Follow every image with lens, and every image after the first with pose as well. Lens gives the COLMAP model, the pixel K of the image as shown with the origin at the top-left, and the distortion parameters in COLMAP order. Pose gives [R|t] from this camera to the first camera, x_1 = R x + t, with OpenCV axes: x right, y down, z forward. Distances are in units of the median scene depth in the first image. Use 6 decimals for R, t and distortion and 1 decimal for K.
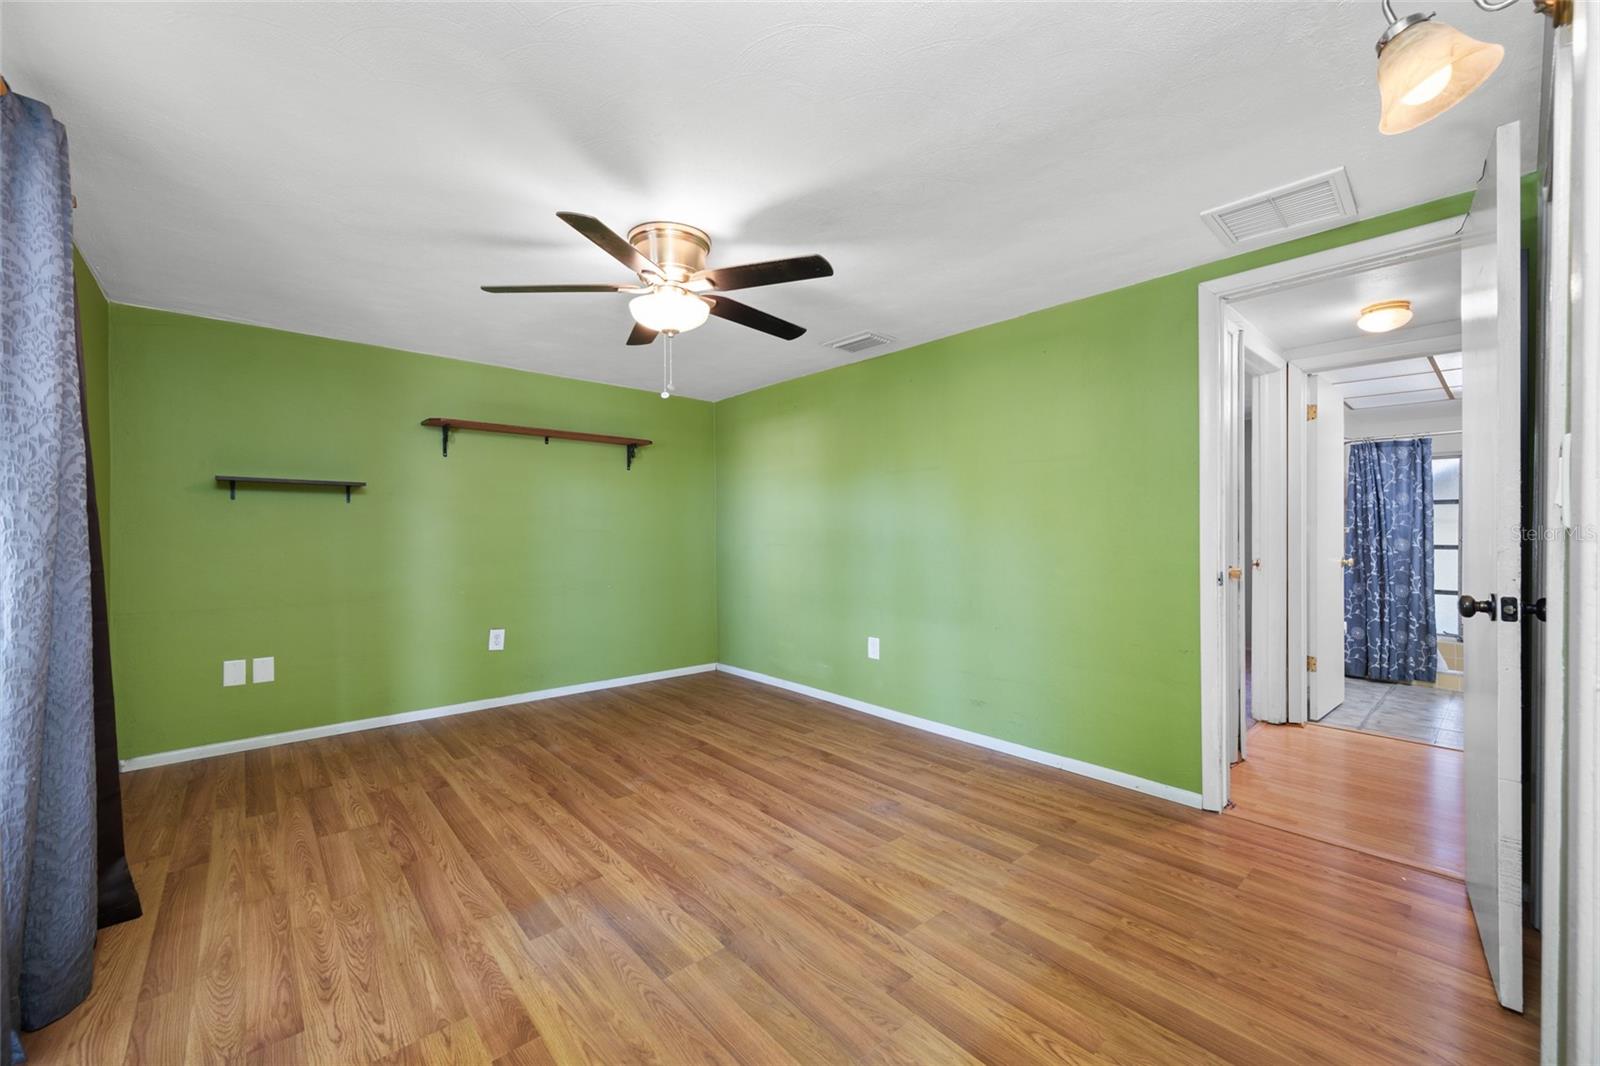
lens RADIAL K [[630.7, 0, 806.2], [0, 630.7, 539.3], [0, 0, 1]] dist [-0.001141, 0.000171]
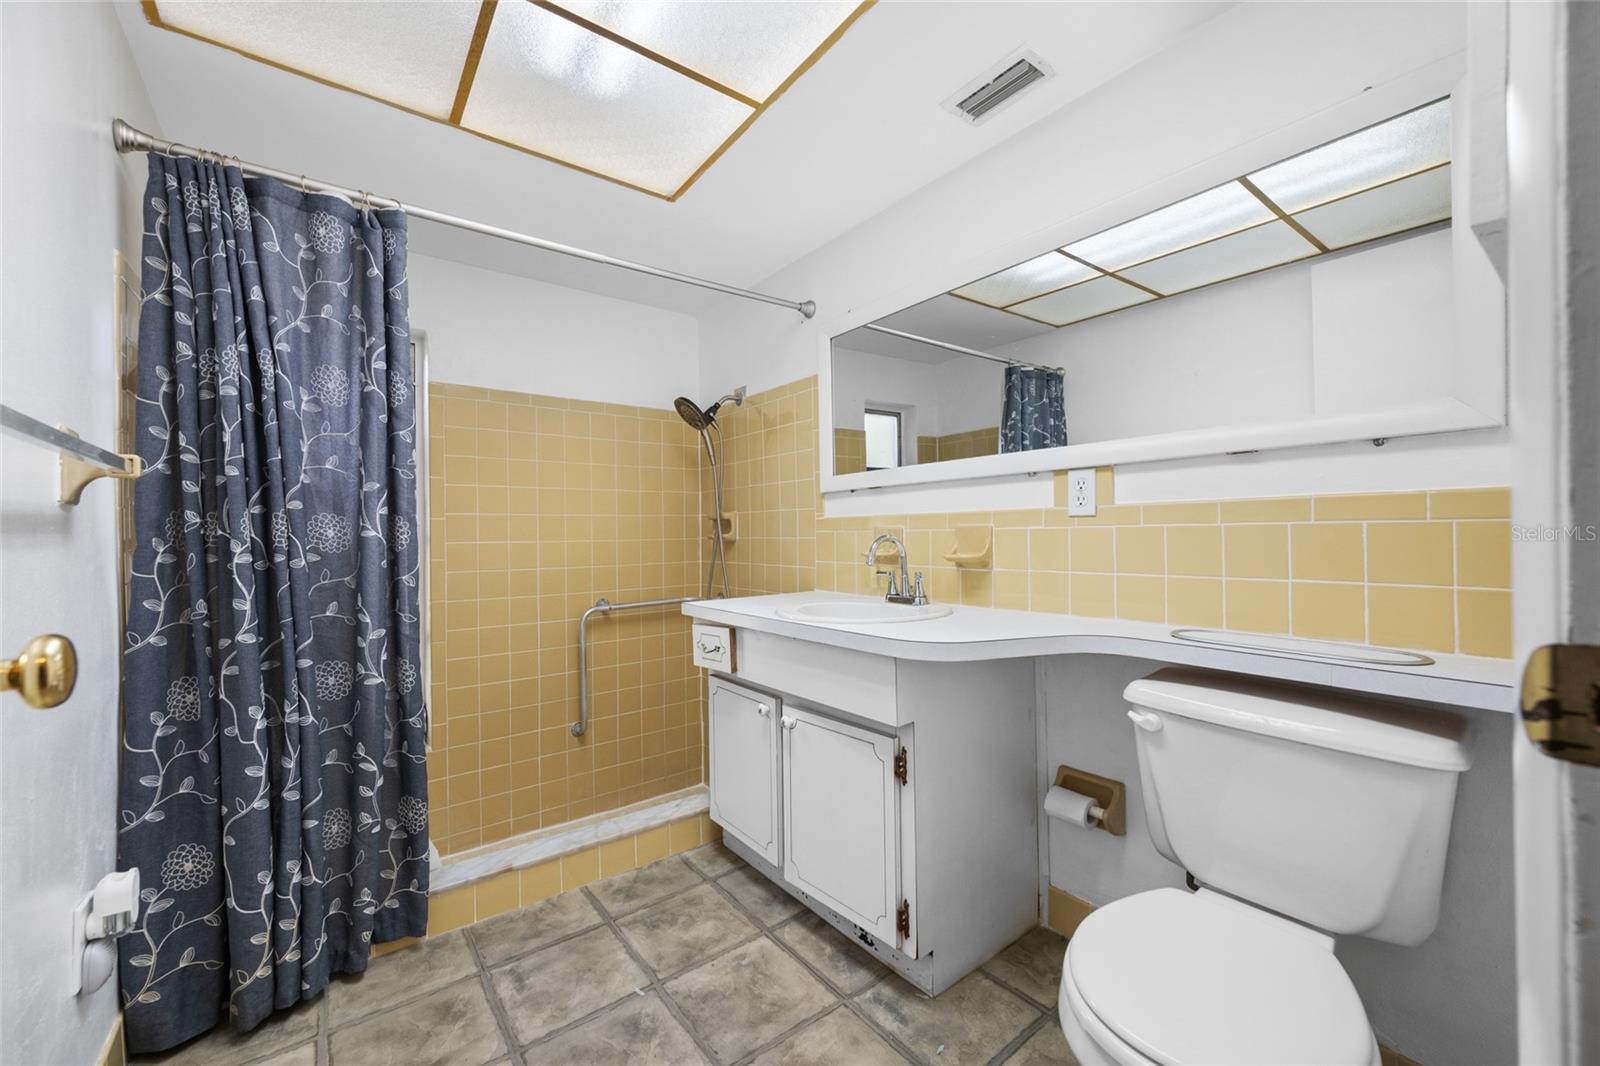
lens RADIAL K [[630.7, 0, 793.5], [0, 630.7, 527.7], [0, 0, 1]] dist [-0.001141, 0.000171]
pose [[0.085766, 0.002037, 0.996313, 0.651661], [0.017943, 0.999833, -0.003589, 0.011364], [-0.996154, 0.018184, 0.085716, 0.742269]]
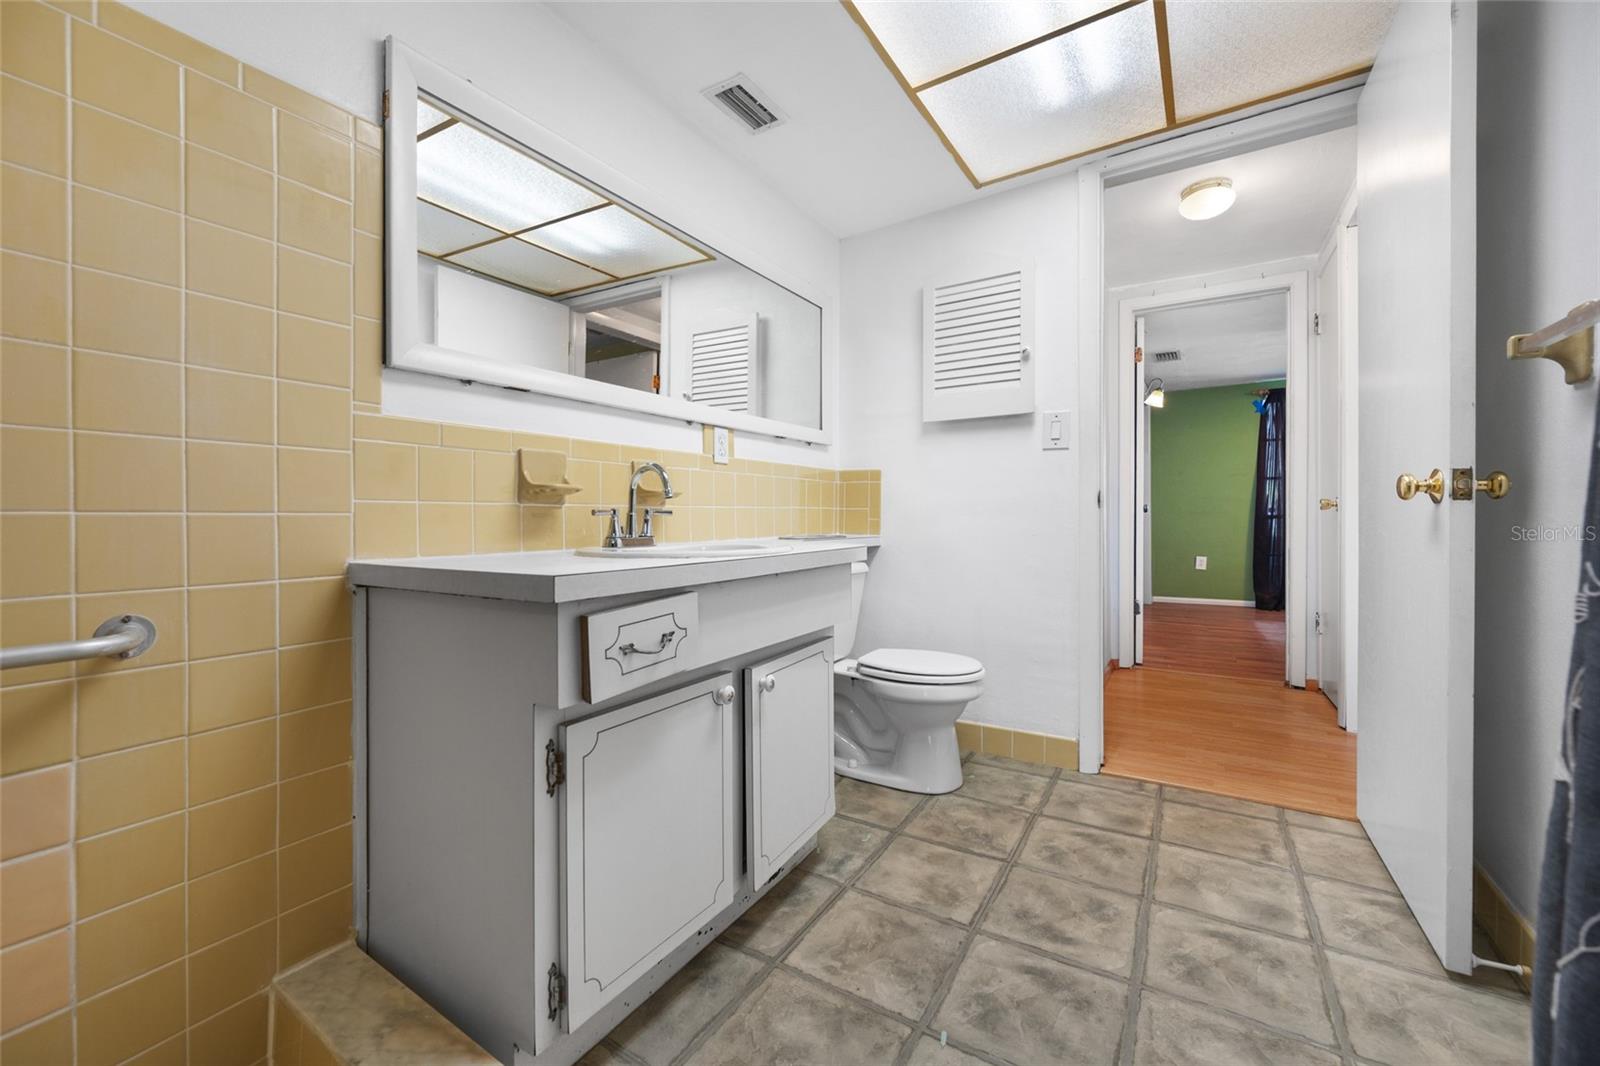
lens RADIAL K [[630.7, 0, 801.1], [0, 630.7, 522.8], [0, 0, 1]] dist [-0.001141, 0.000171]
pose [[-0.961698, 0.008327, -0.273983, 1.256901], [0.005951, 0.999937, 0.009502, 0.059428], [0.274045, 0.007508, -0.961687, 1.199361]]
